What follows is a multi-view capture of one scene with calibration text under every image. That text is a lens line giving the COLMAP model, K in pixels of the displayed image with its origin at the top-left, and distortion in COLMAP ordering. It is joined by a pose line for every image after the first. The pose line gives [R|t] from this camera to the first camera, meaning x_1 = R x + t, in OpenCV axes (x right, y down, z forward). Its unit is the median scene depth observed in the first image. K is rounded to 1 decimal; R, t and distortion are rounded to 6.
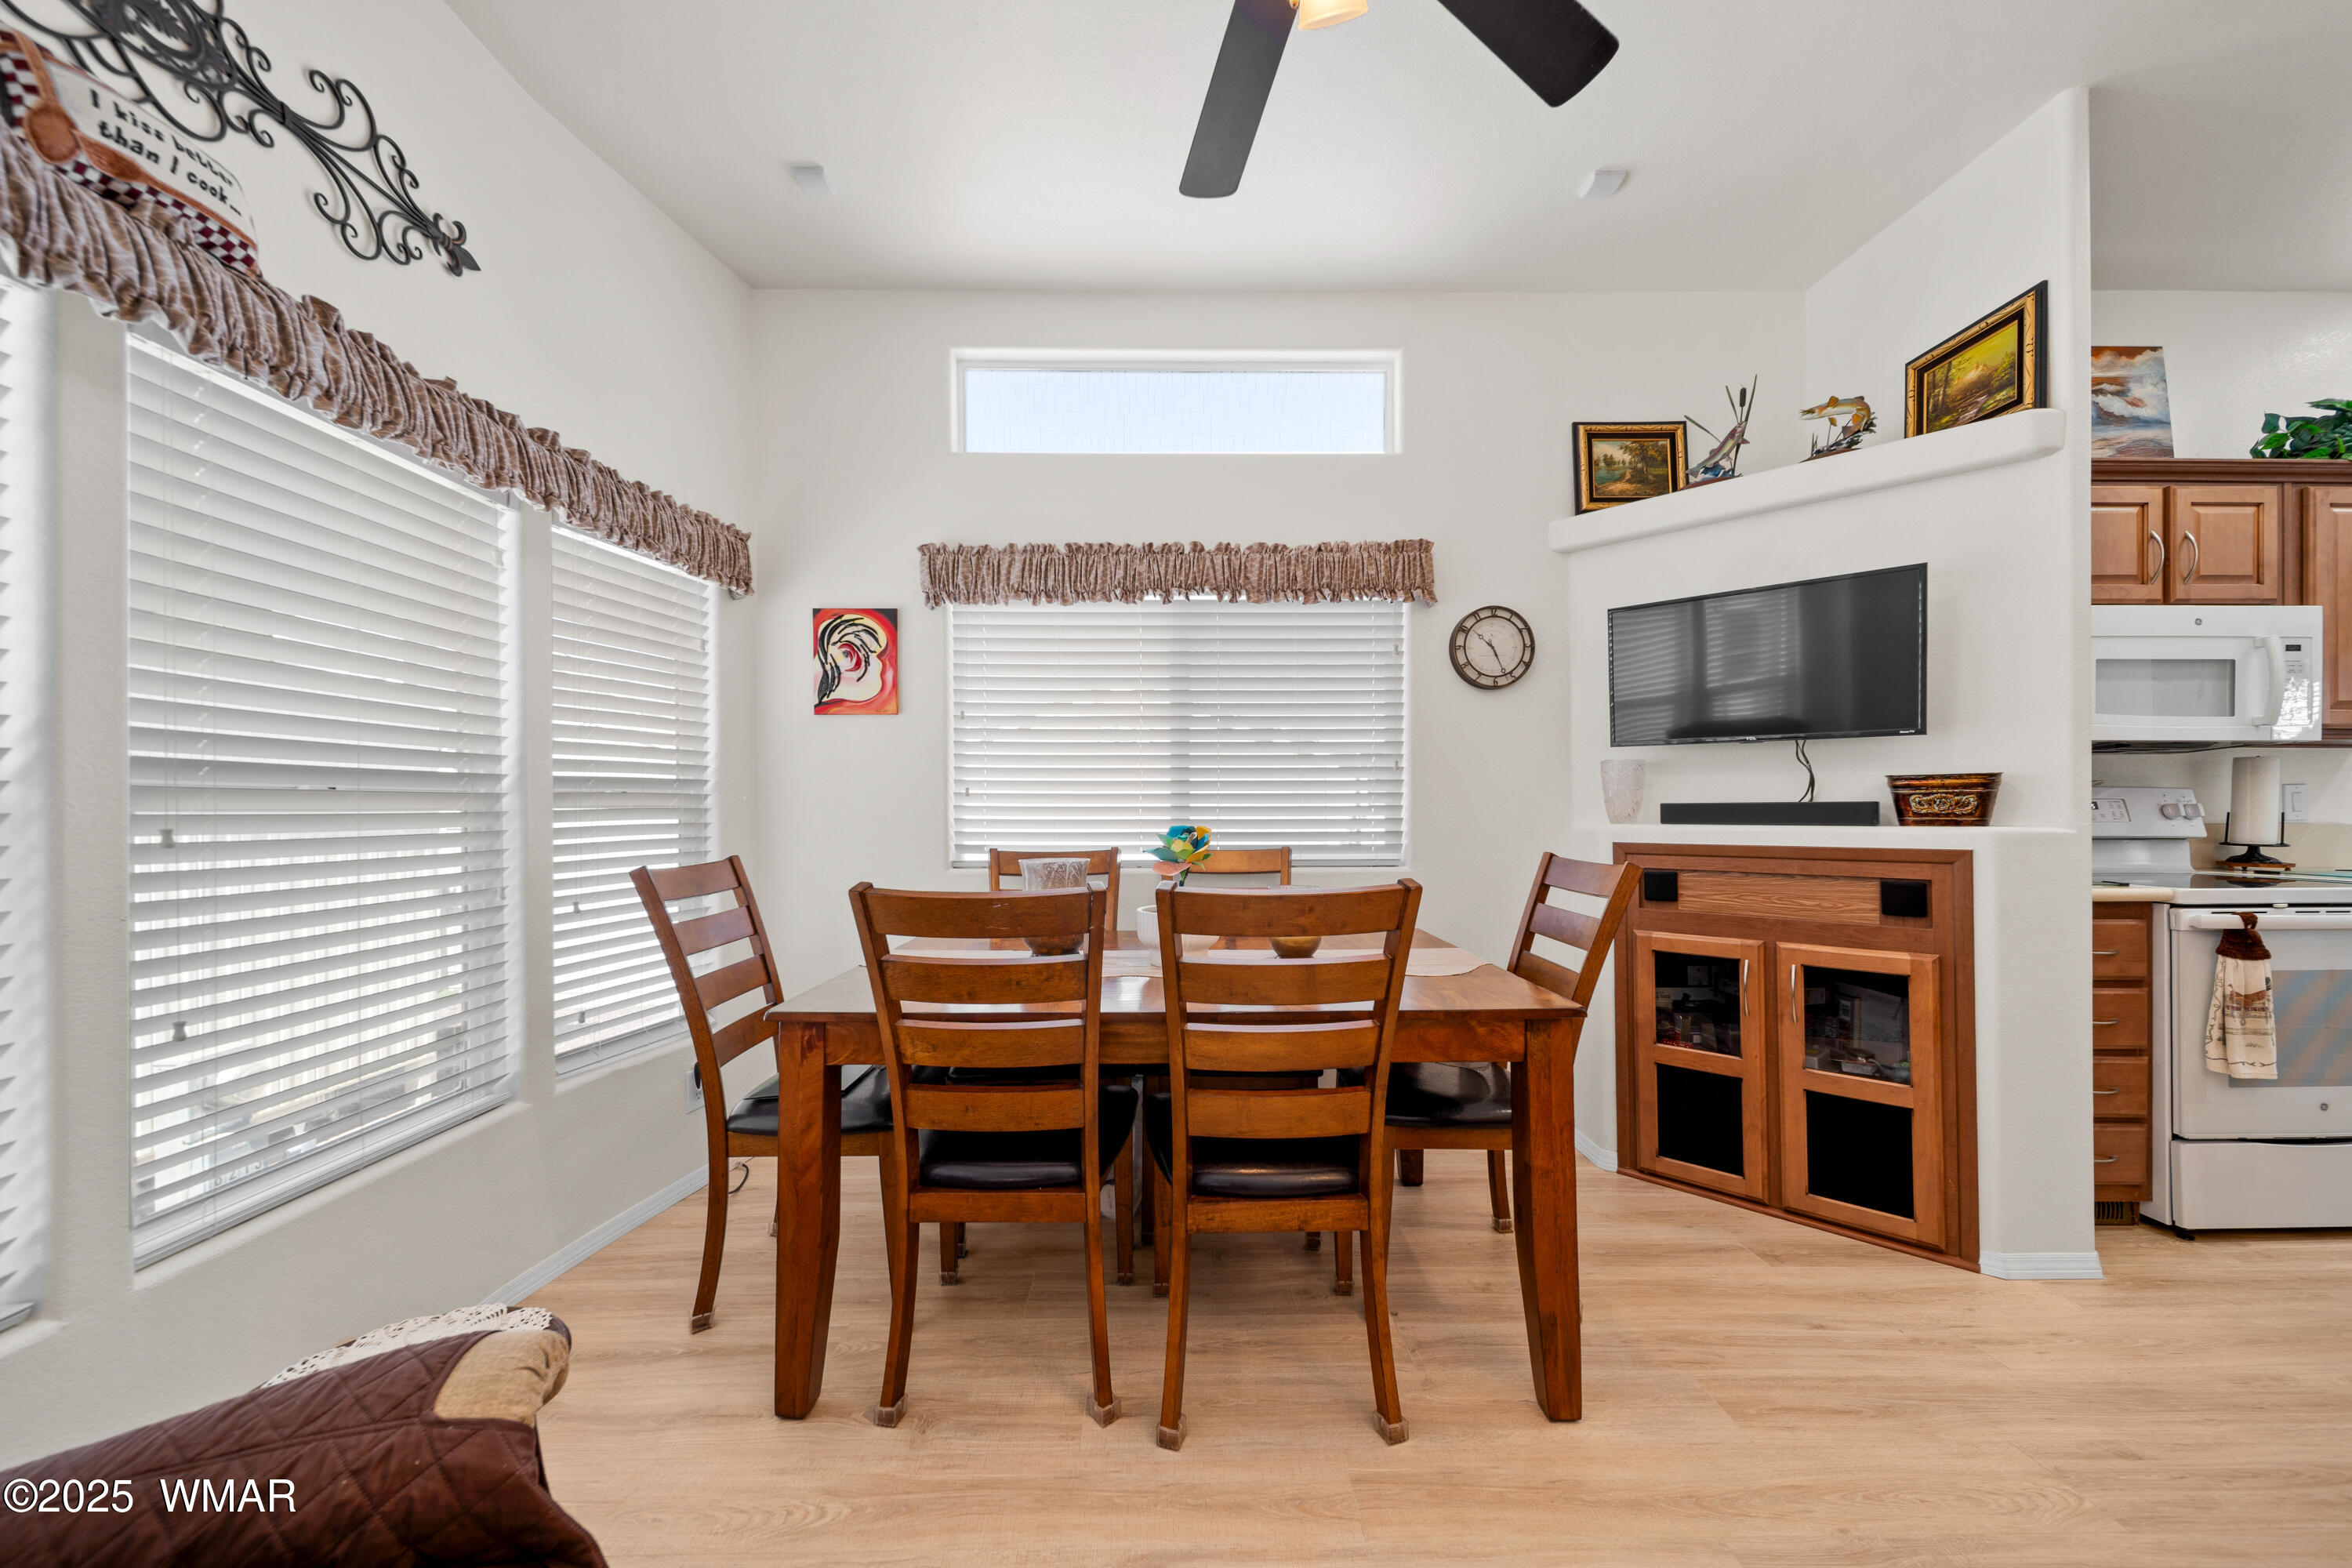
lens RADIAL K [[838.5, 0, 1177.3], [0, 838.5, 805.4], [0, 0, 1]] dist [0.001469, -0.000325]
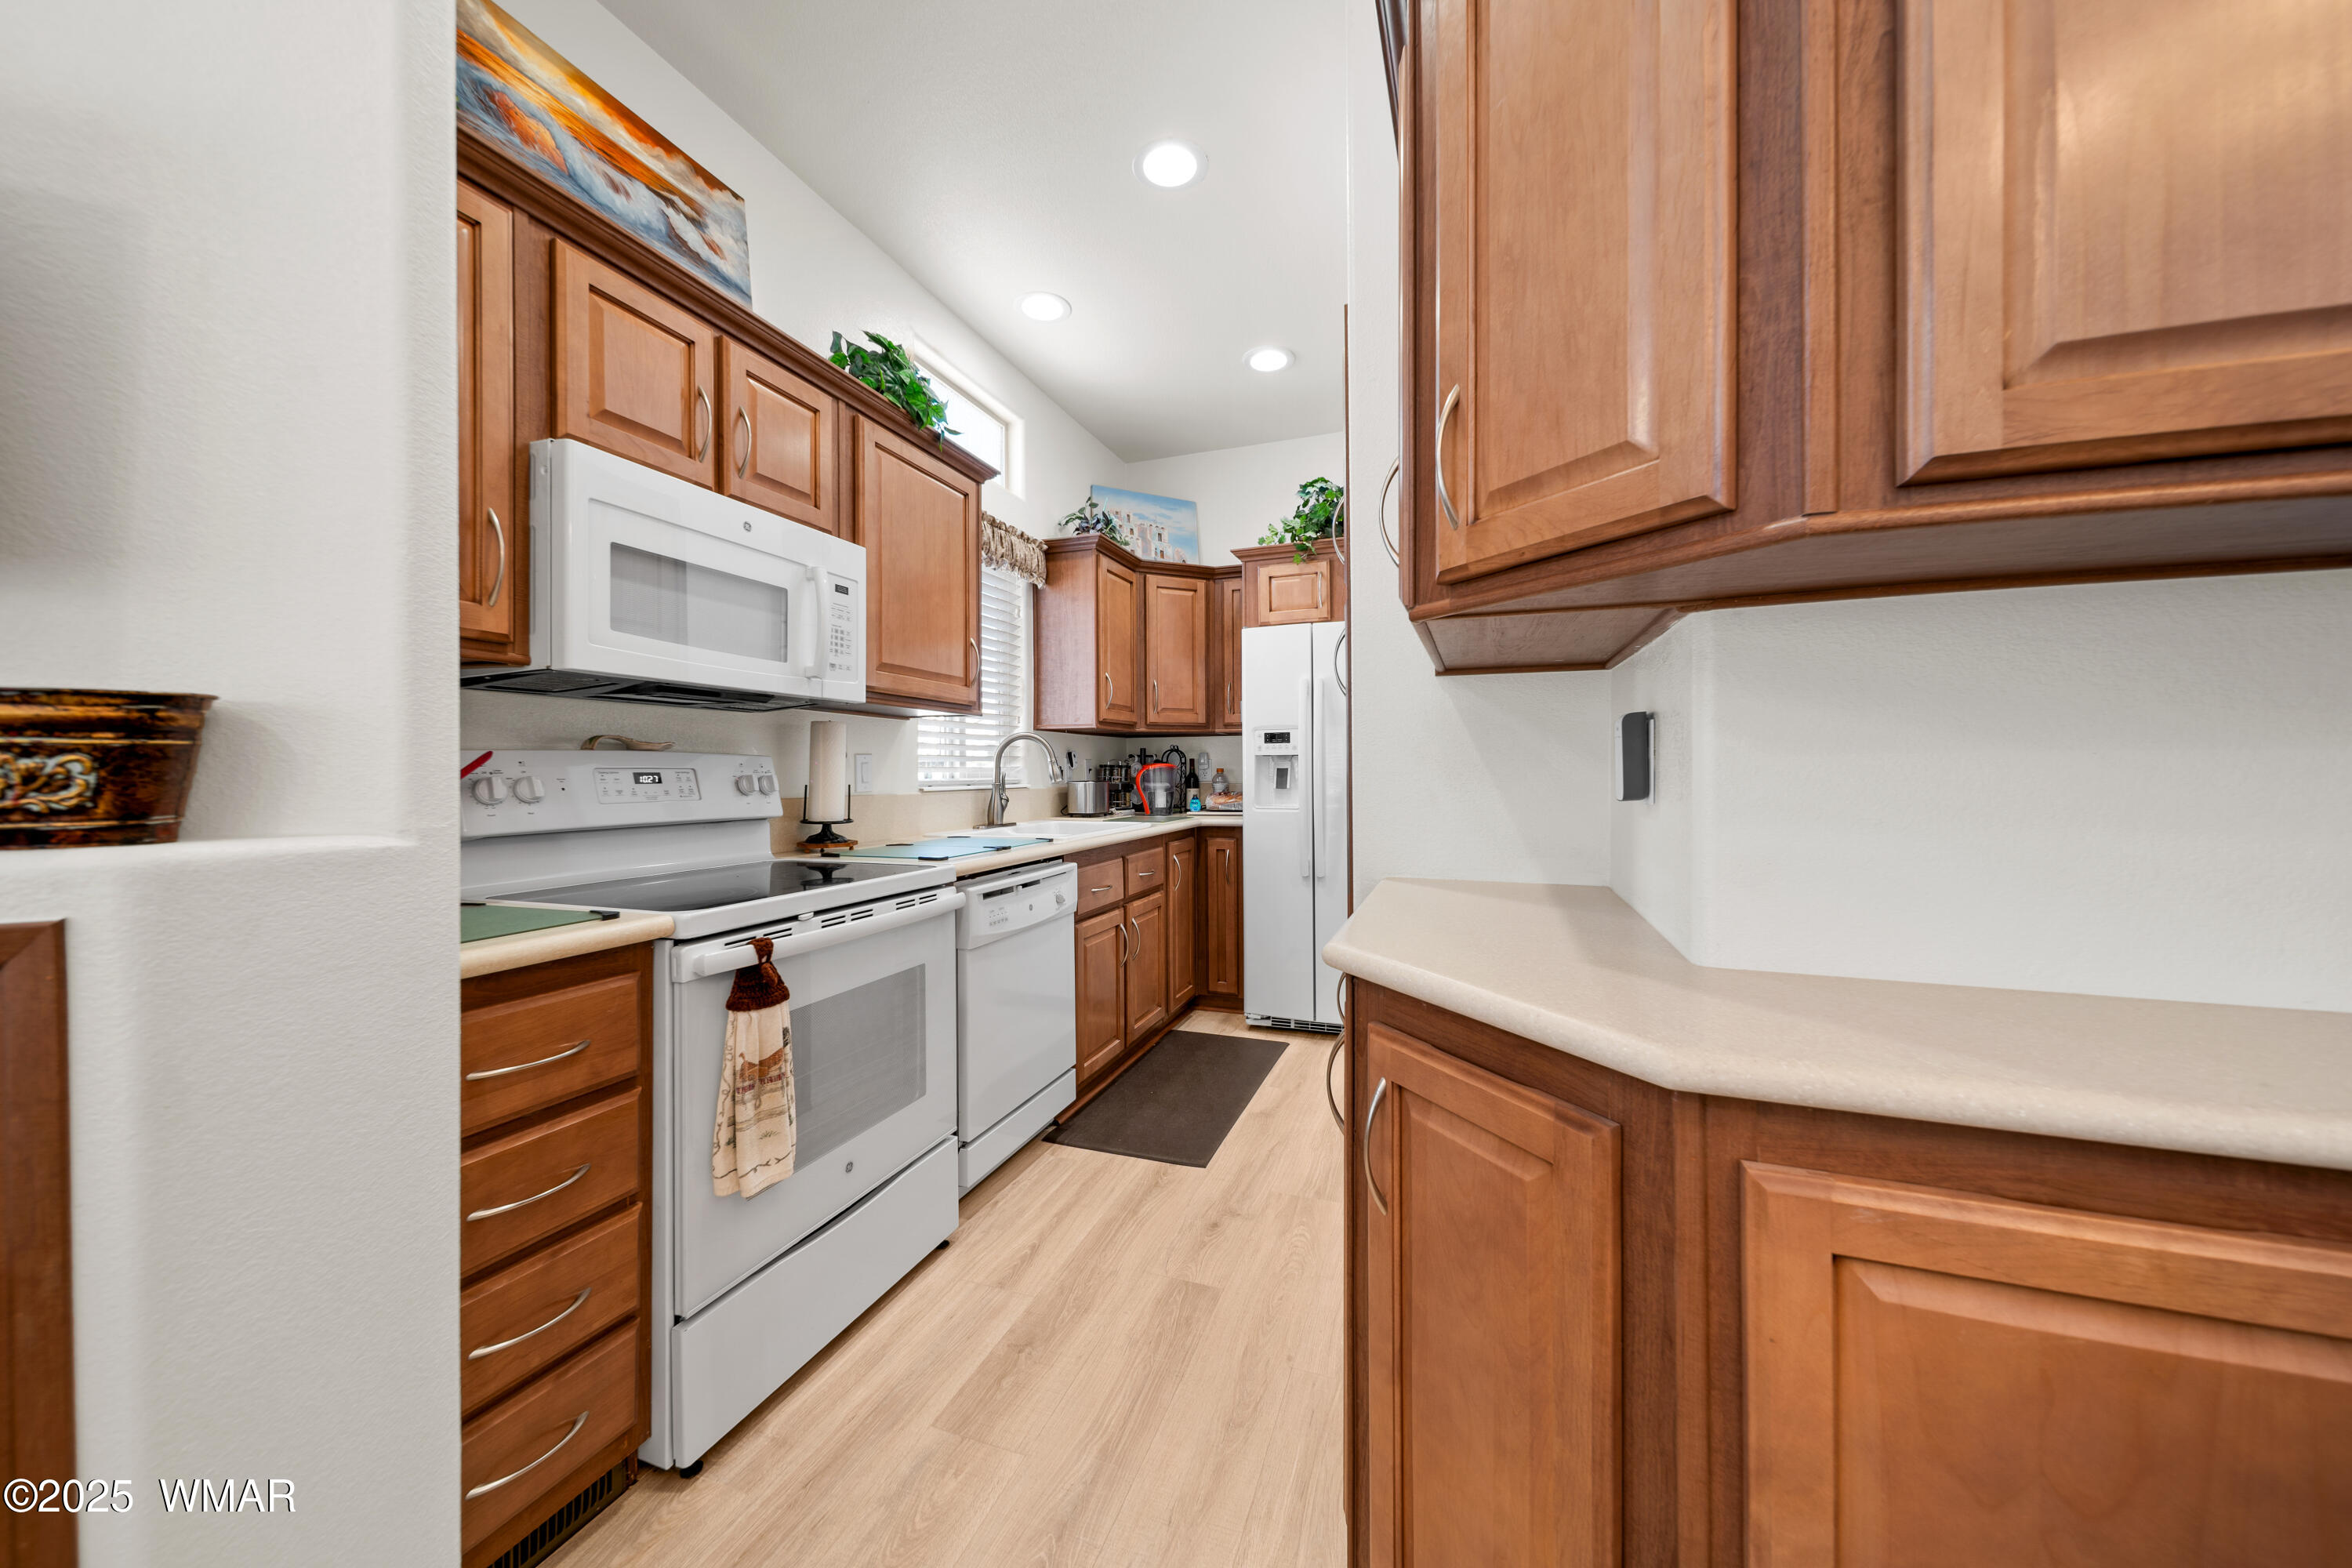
lens RADIAL K [[830.7, 0, 1171.4], [0, 830.7, 769.8], [0, 0, 1]] dist [0.001787, -0.000002]
pose [[0.353258, 0.002777, 0.935522, 0.739587], [0.003635, 0.999984, -0.004341, -0.002950], [-0.935519, 0.004934, 0.353242, 0.441862]]
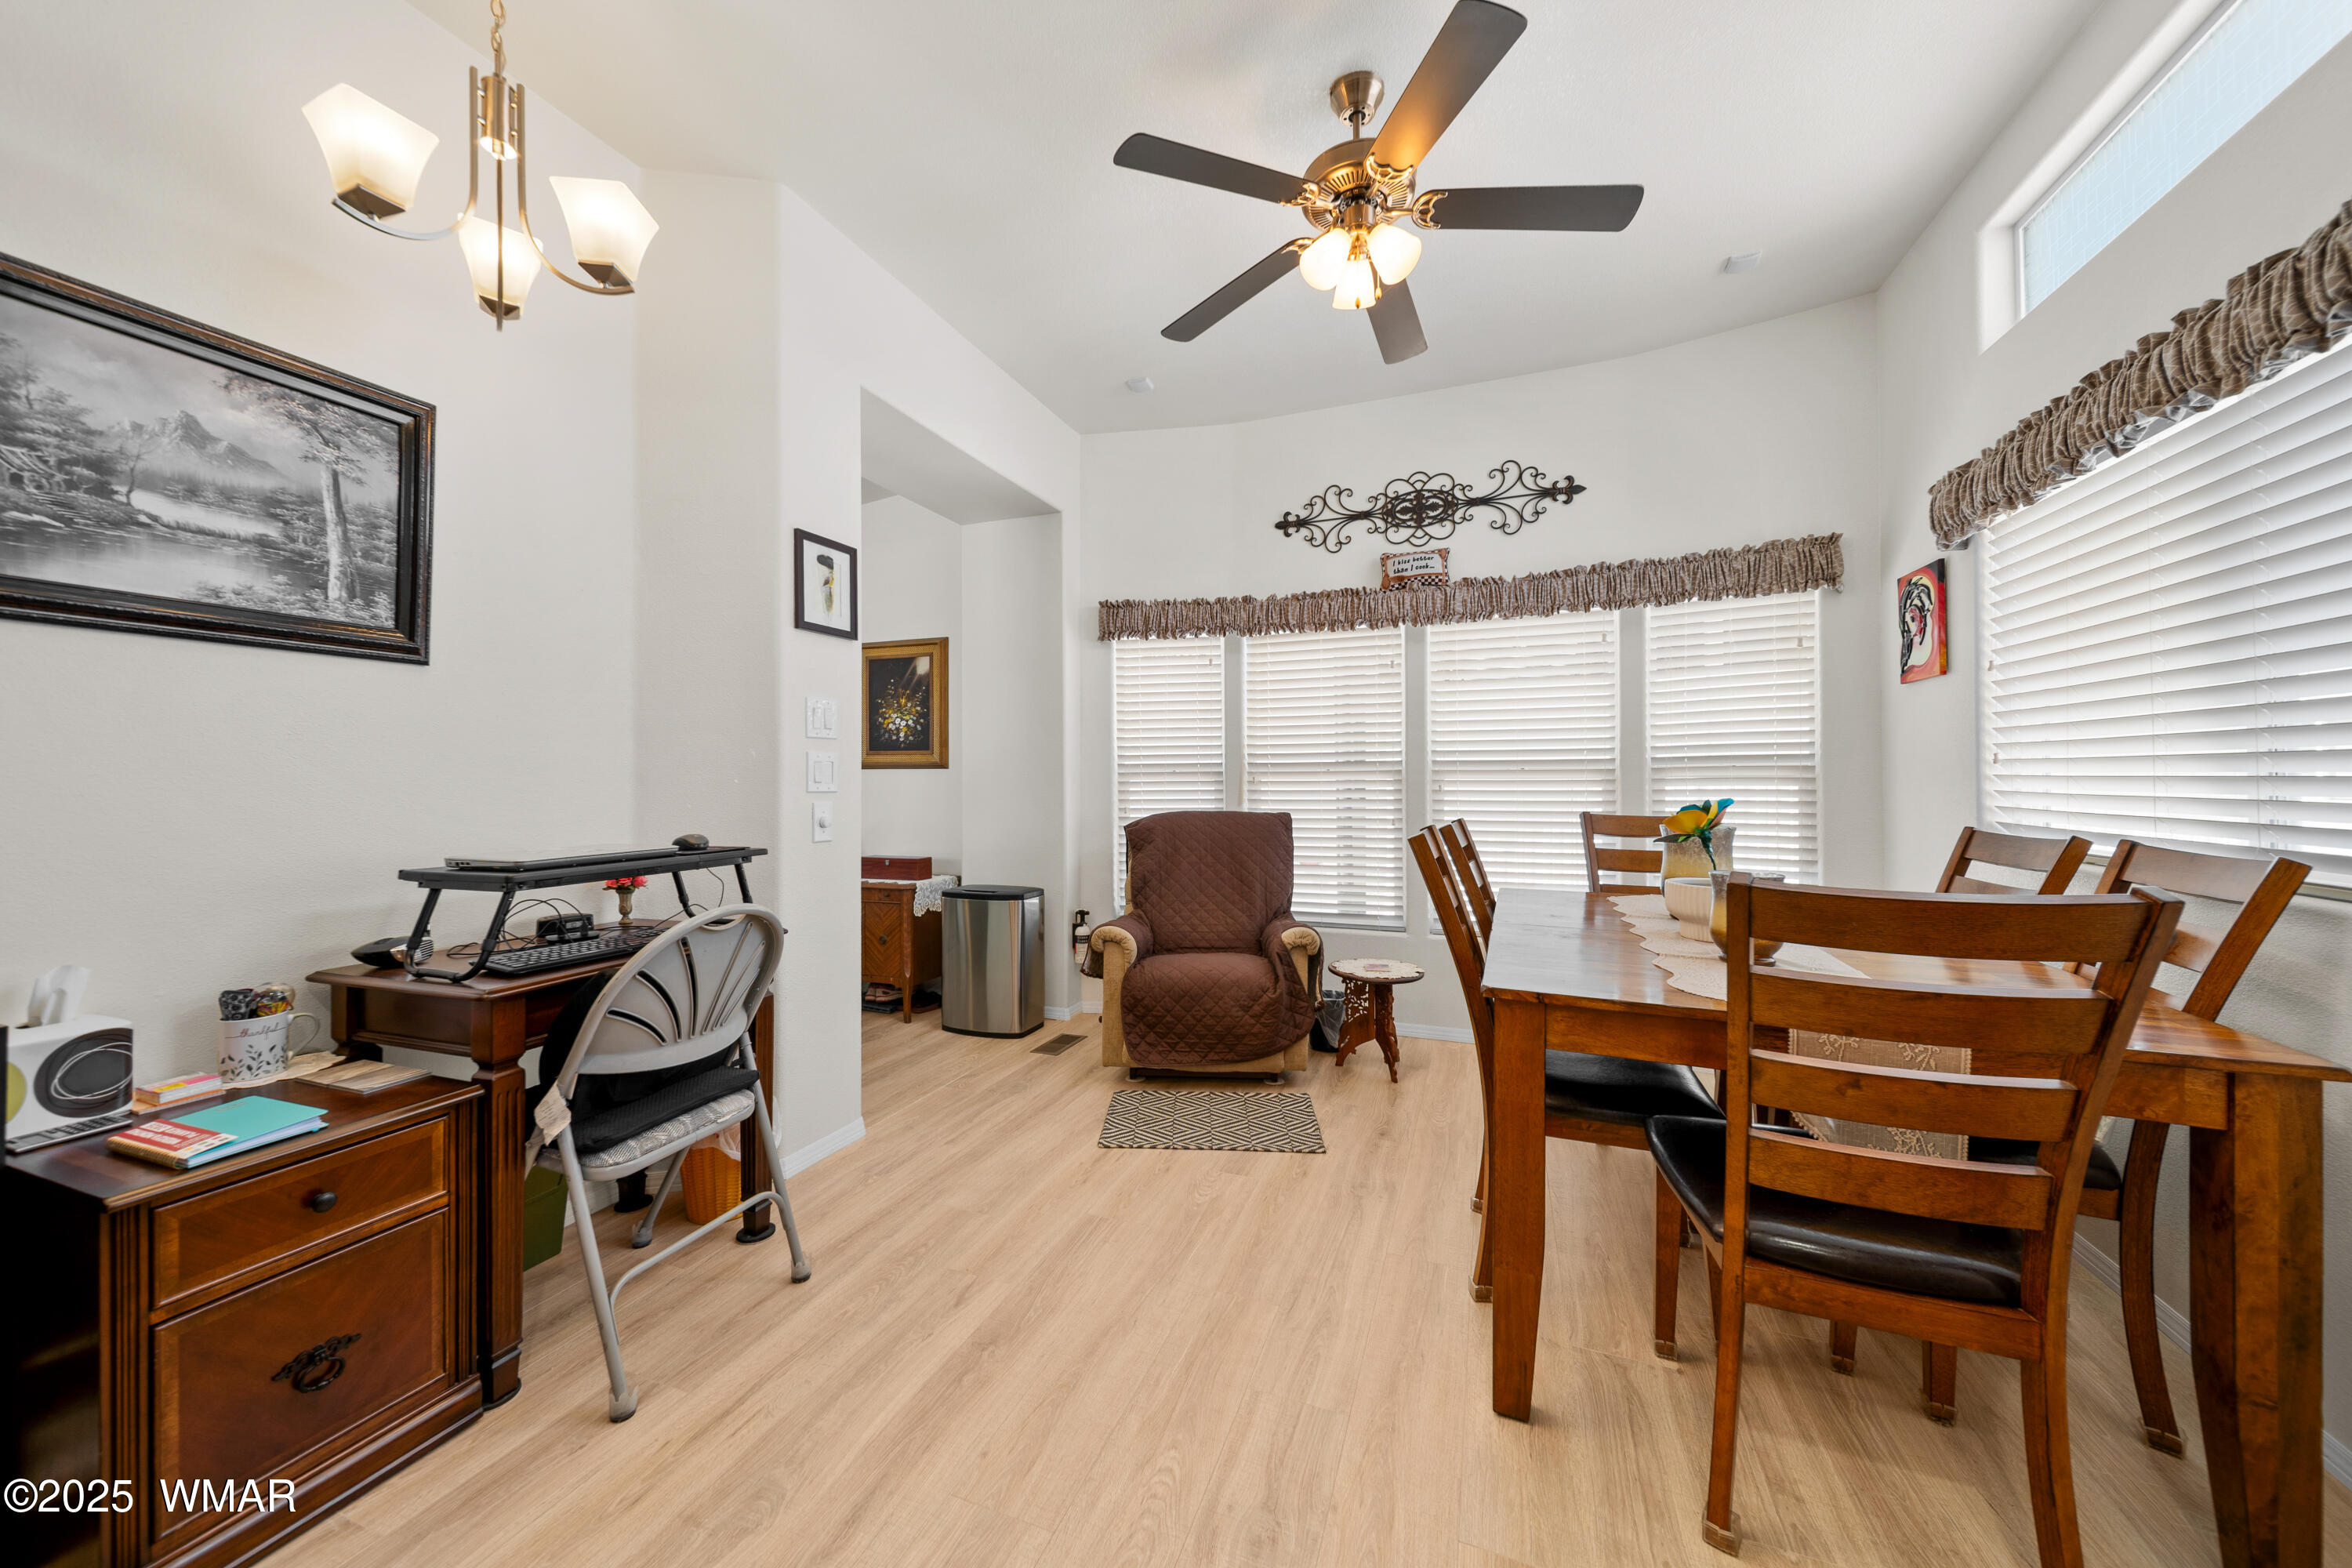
lens RADIAL K [[832.7, 0, 1173.5], [0, 832.7, 791.5], [0, 0, 1]] dist [0.011467, -0.004477]
pose [[-0.371800, 0.018271, -0.928133, 1.040879], [0.009012, 0.999830, 0.016073, -0.003504], [0.928269, -0.002388, -0.371901, 0.703297]]
